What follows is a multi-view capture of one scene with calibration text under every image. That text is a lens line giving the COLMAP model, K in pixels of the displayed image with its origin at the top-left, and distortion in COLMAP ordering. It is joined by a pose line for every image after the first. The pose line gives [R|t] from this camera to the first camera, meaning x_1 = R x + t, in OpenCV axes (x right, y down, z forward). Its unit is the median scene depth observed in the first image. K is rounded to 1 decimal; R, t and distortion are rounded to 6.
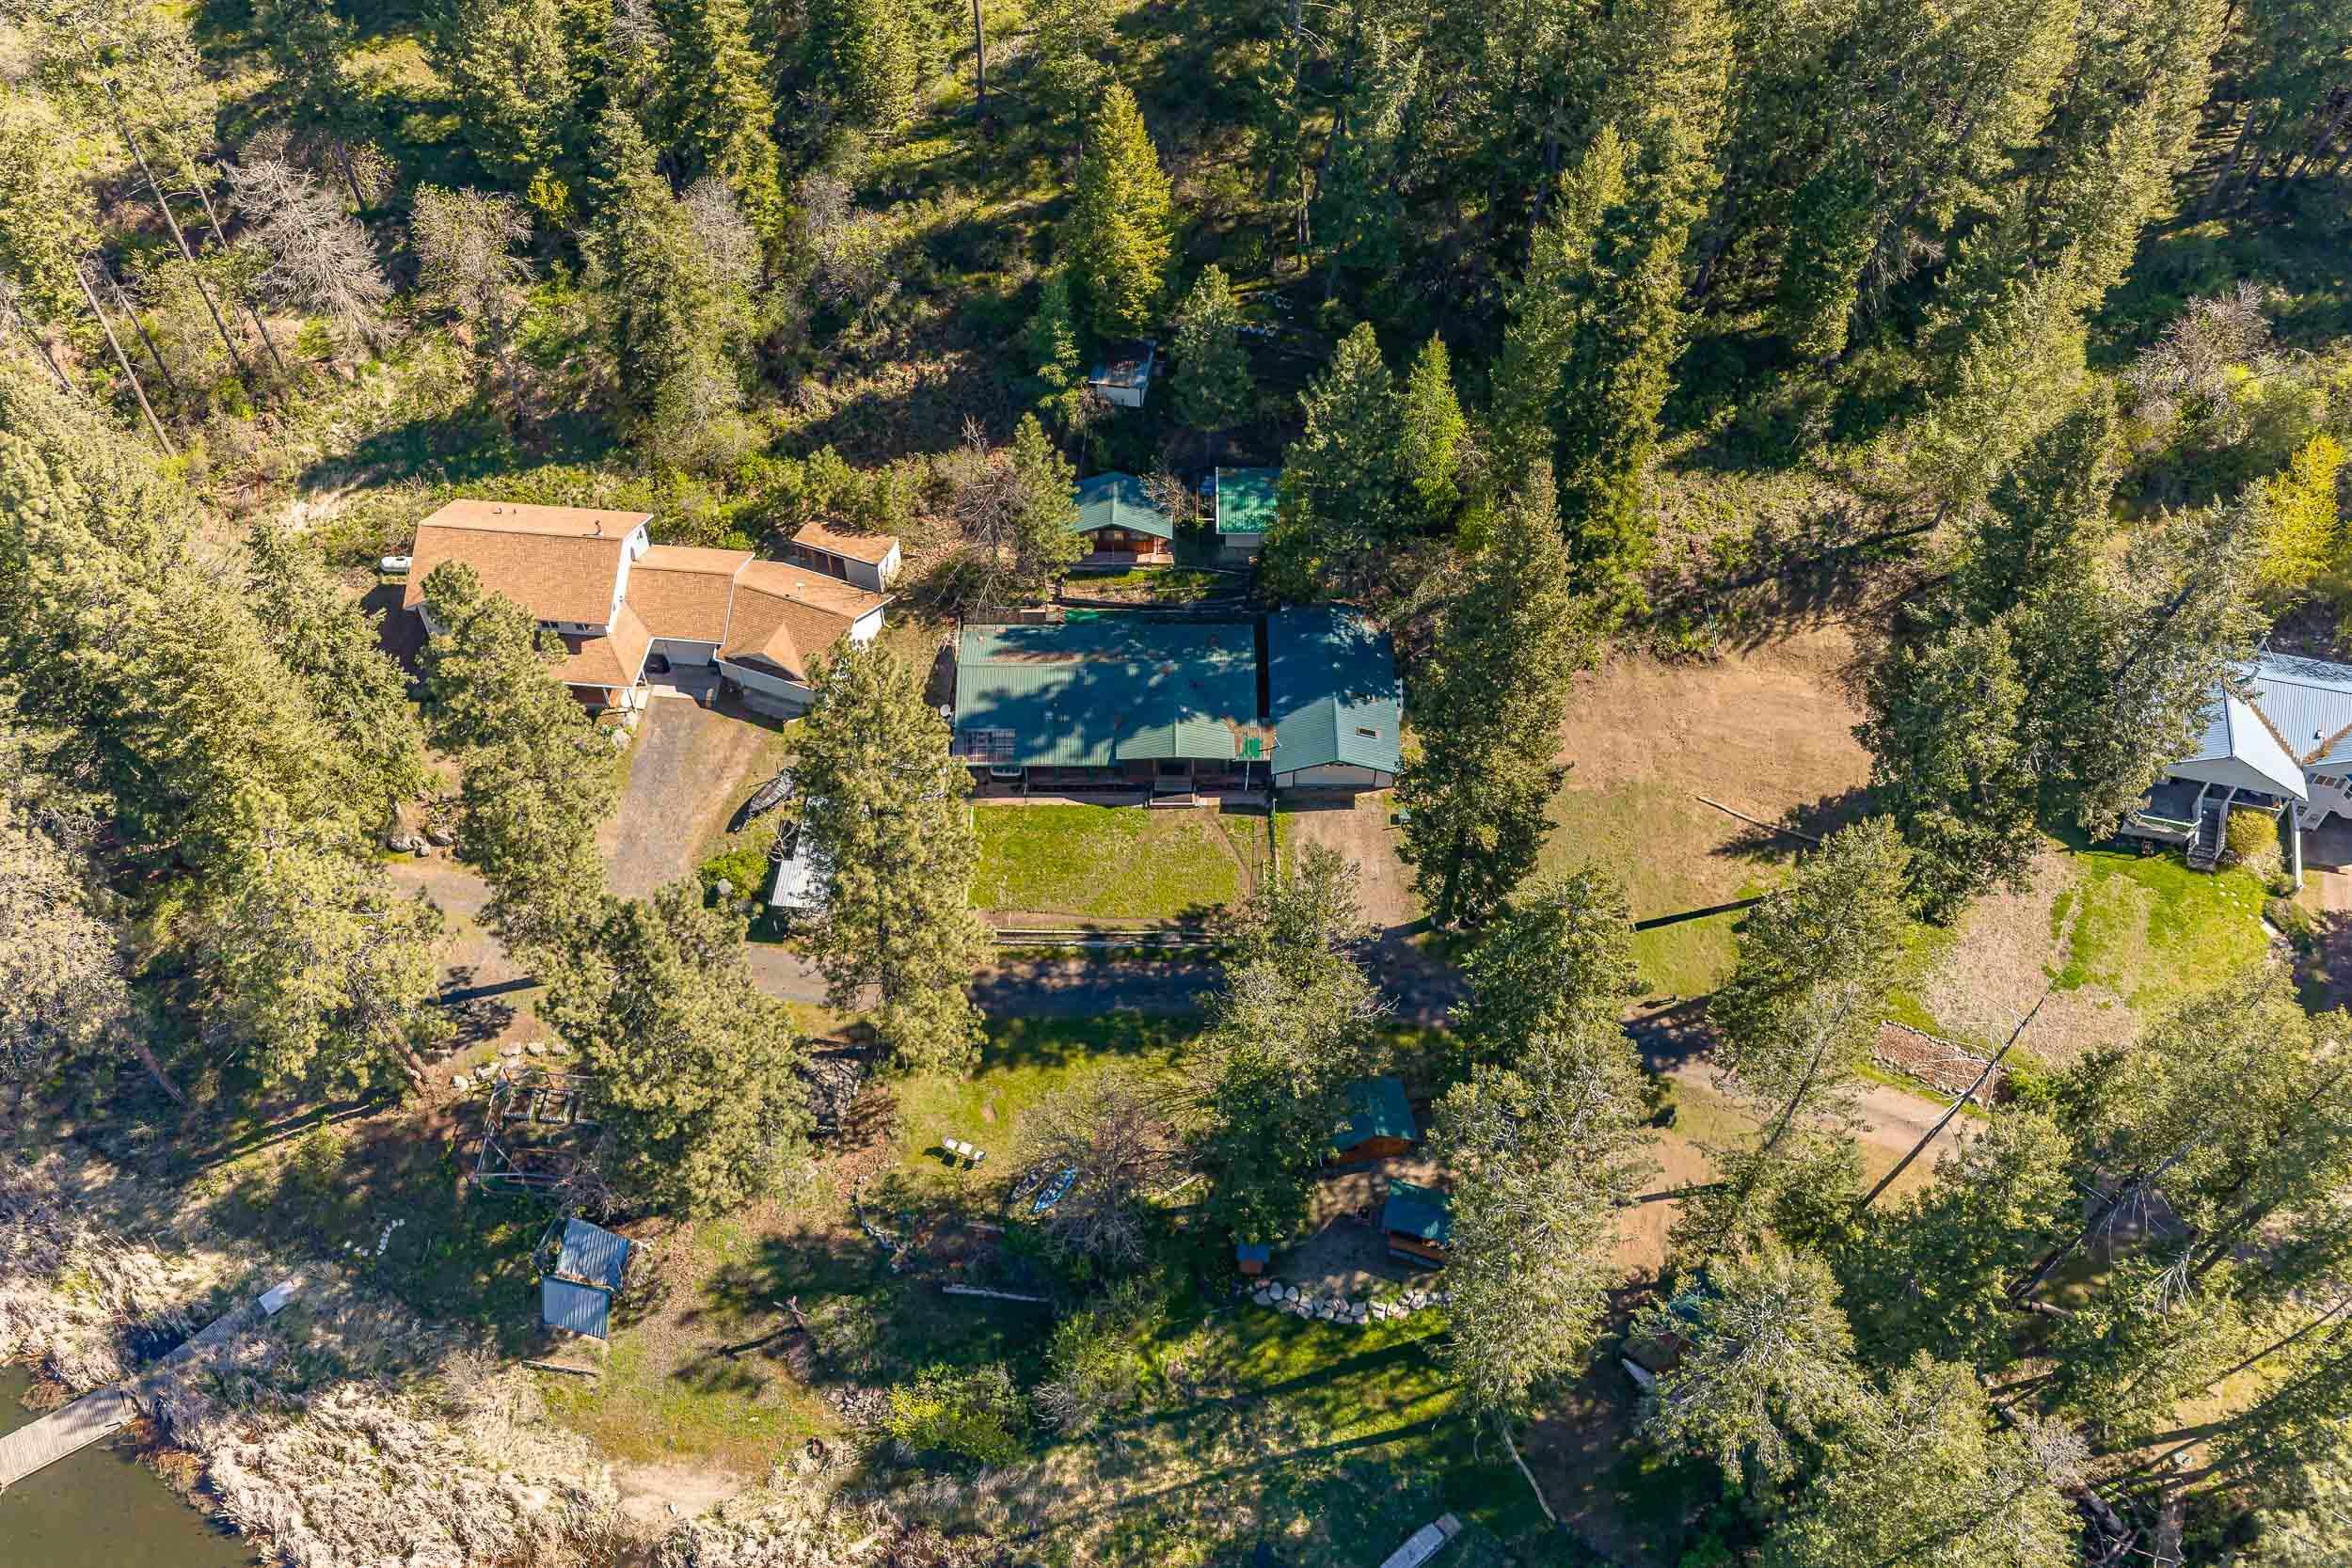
lens RADIAL K [[2001.8, 0, 1176.0], [0, 2001.8, 784.0], [0, 0, 1]] dist [-0.040310, 0.059922]
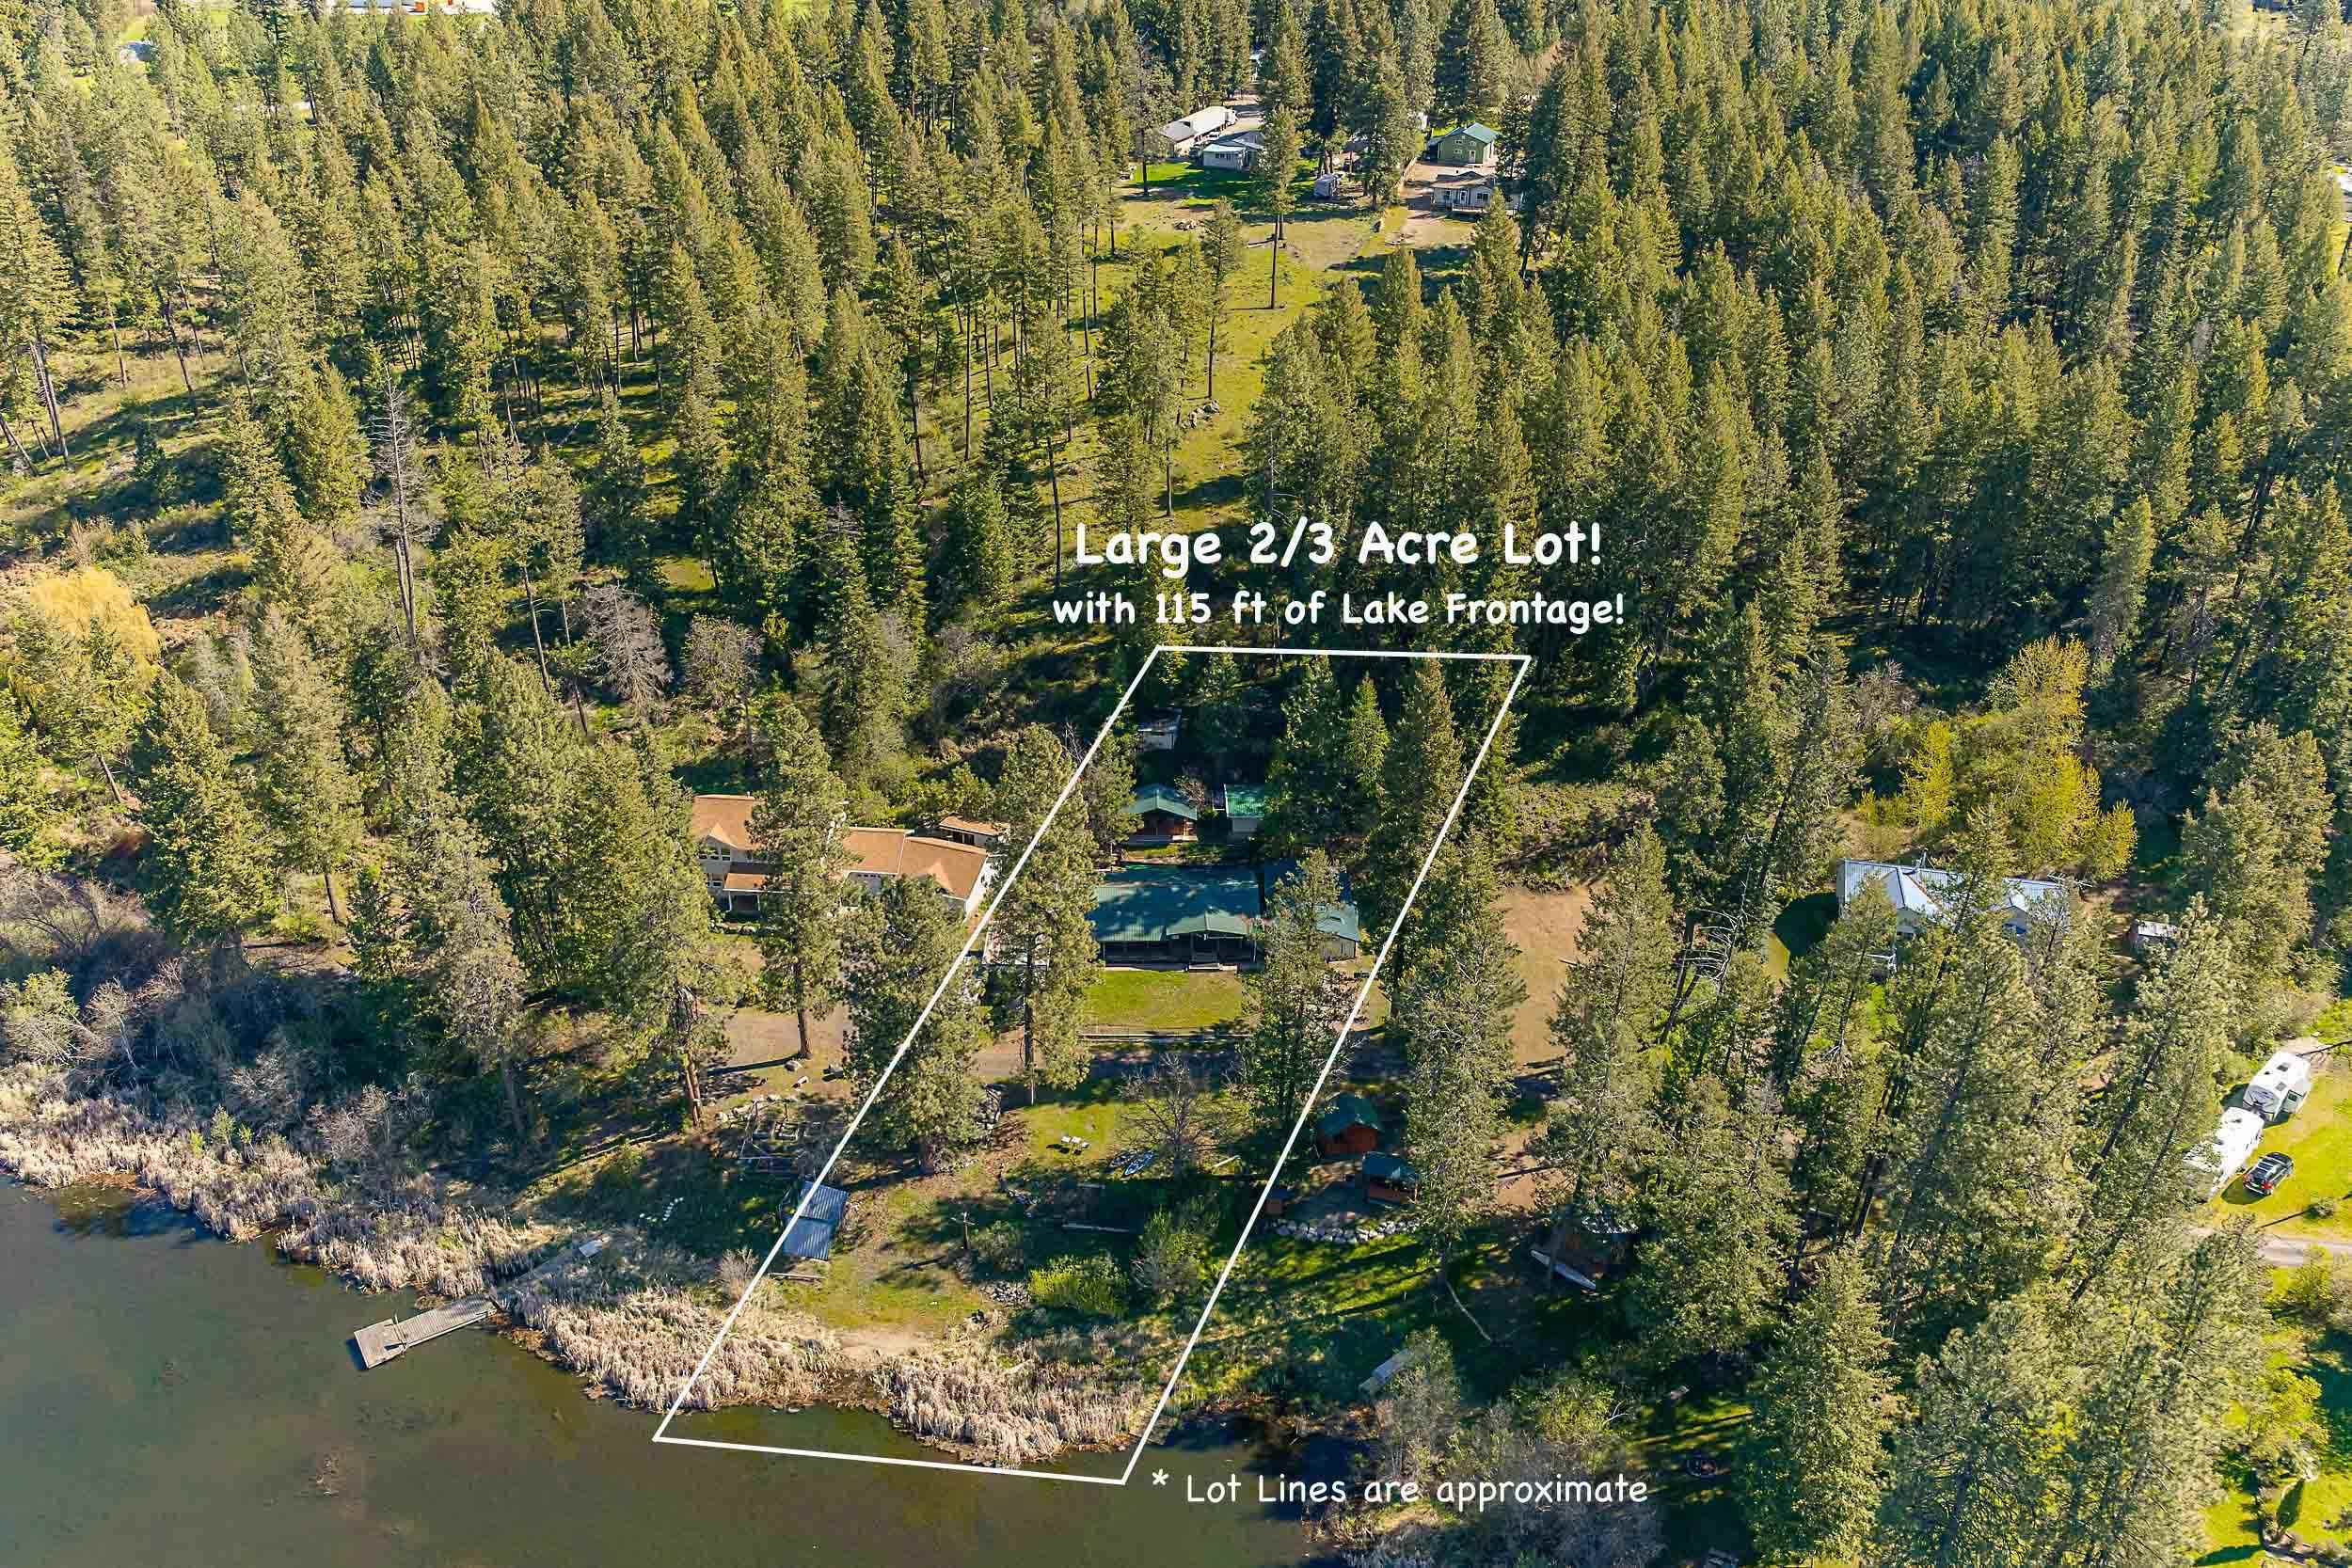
lens RADIAL K [[2054.2, 0, 1153.4], [0, 2054.2, 785.9], [0, 0, 1]] dist [-0.007625, -0.010192]
pose [[0.999683, -0.002513, 0.025064, -0.078705], [0.012075, 0.921033, -0.389298, 0.484562], [-0.022106, 0.389477, 0.920771, -0.447646]]
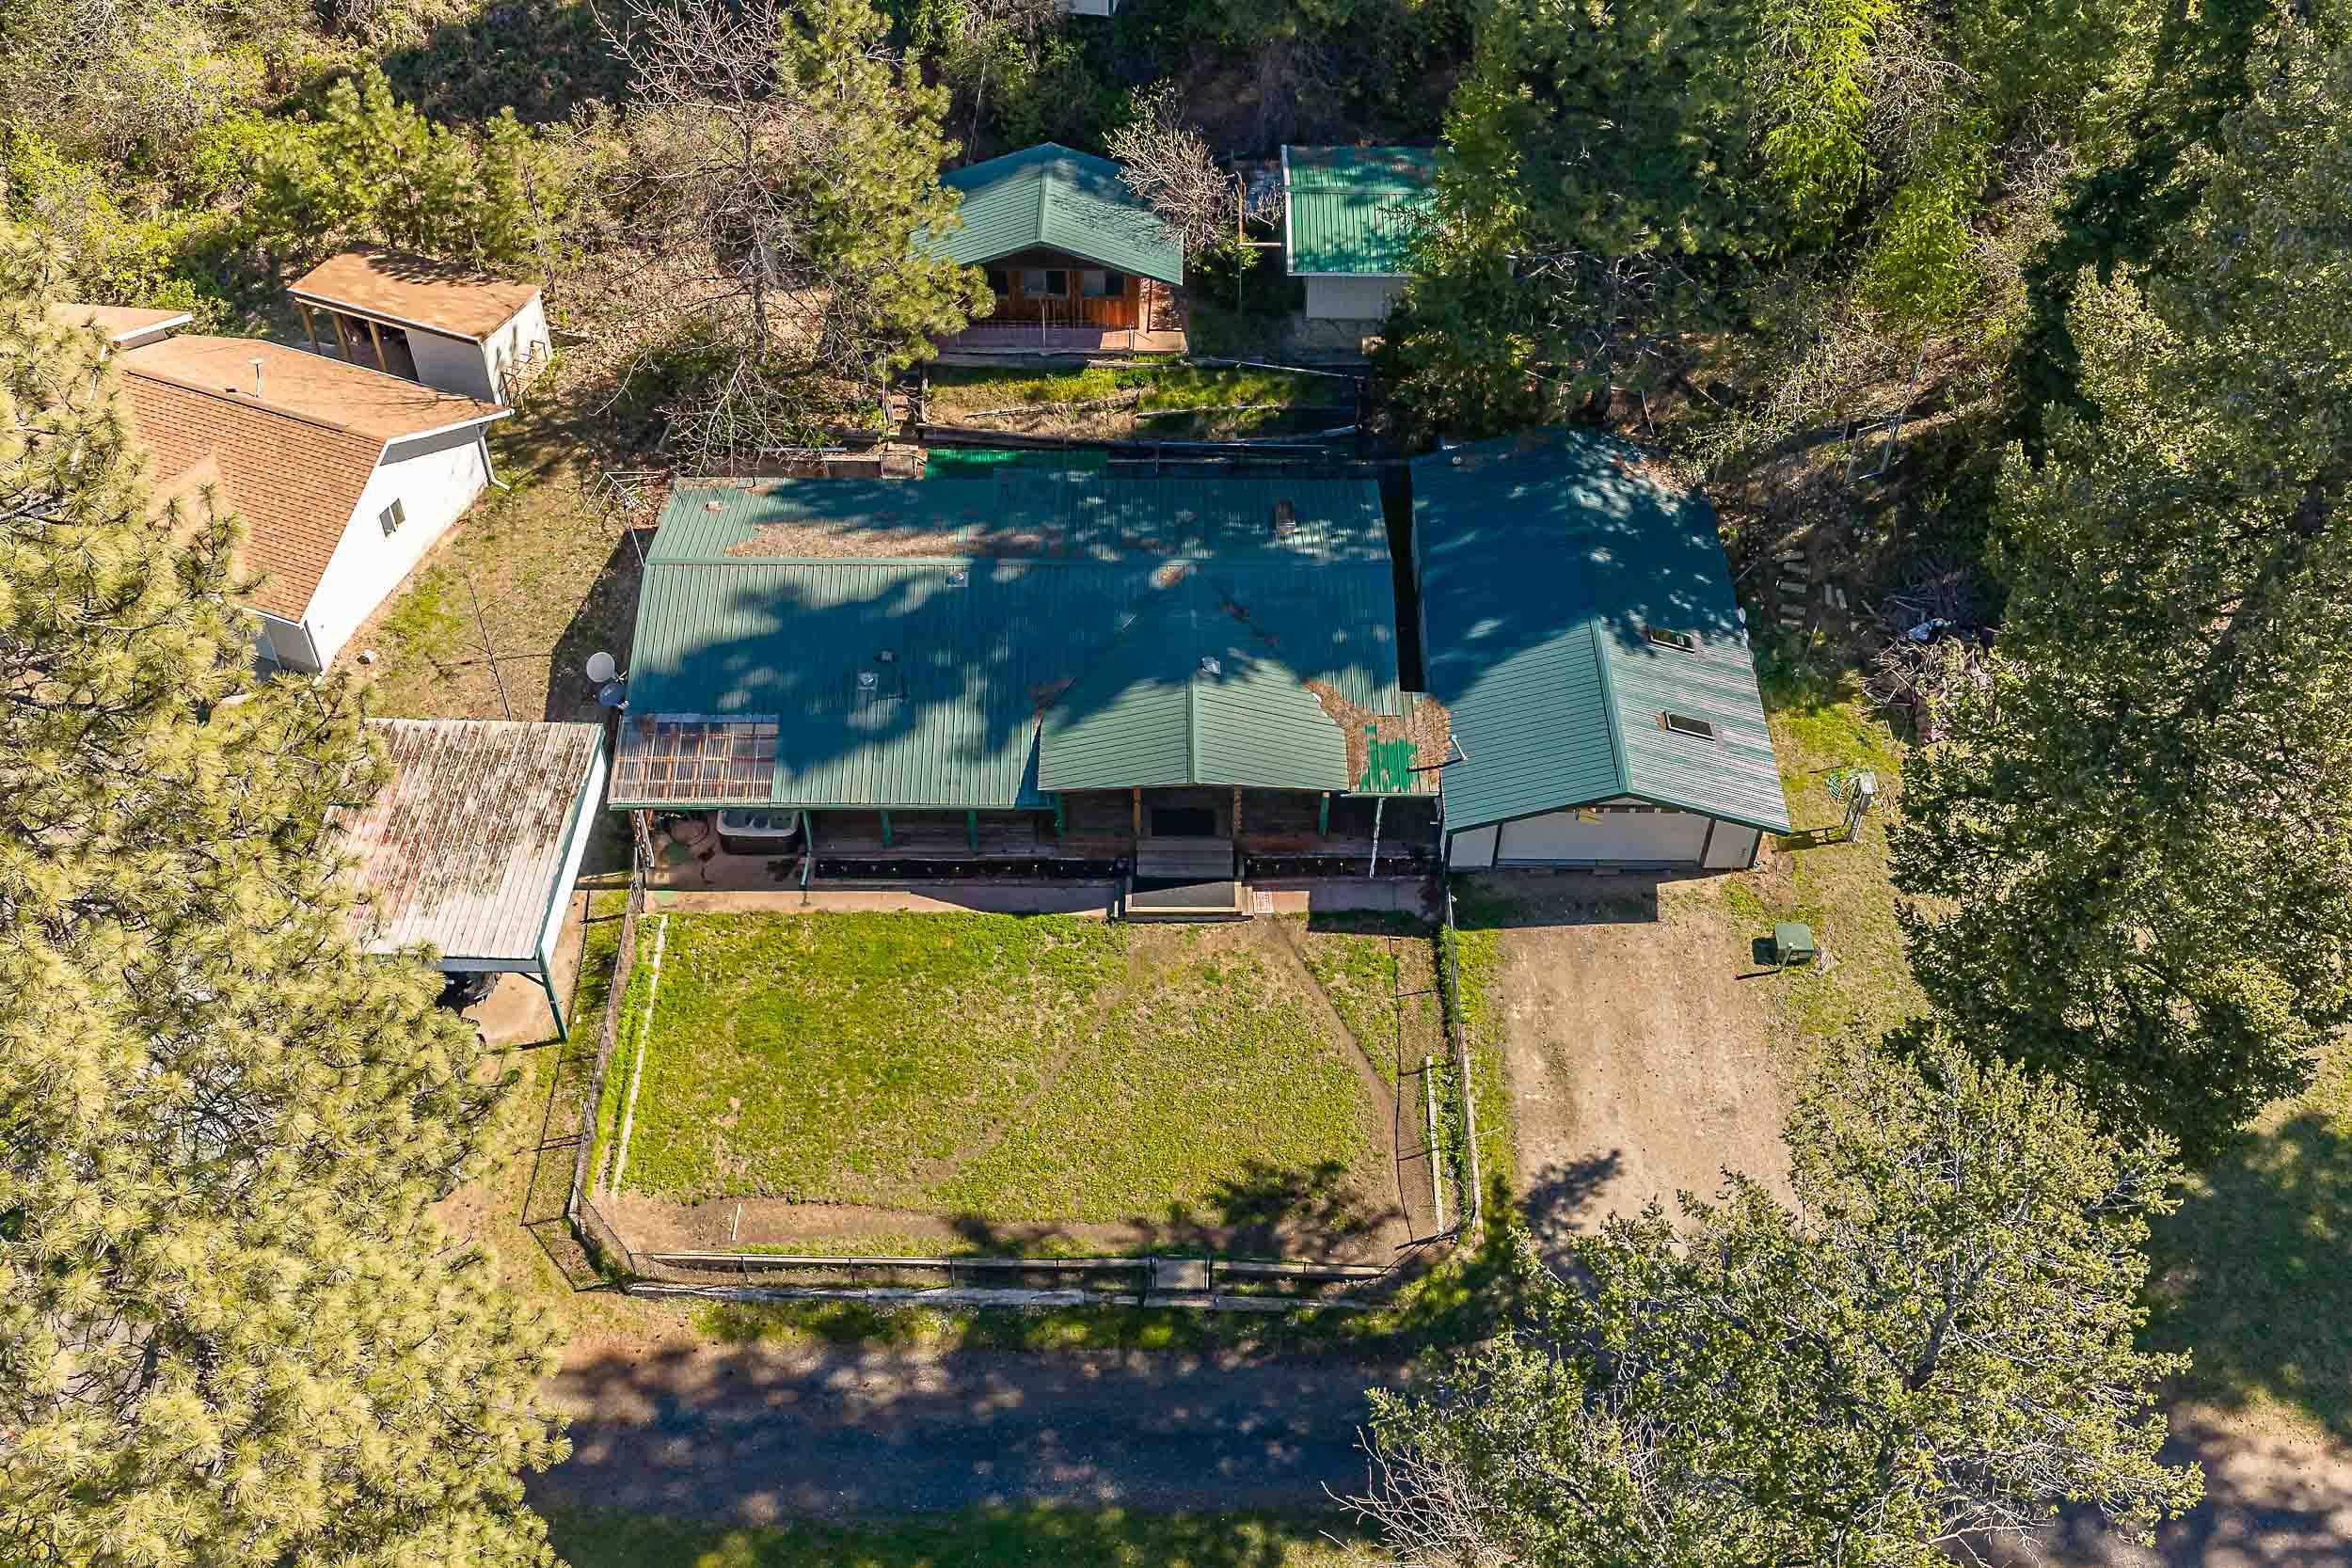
lens RADIAL K [[2054.2, 0, 1153.4], [0, 2054.2, 785.9], [0, 0, 1]] dist [-0.007625, -0.010192]
pose [[0.999933, 0.001929, -0.011444, -0.003138], [-0.002692, 0.997745, -0.067058, 0.013333], [0.011289, 0.067084, 0.997683, 0.624039]]
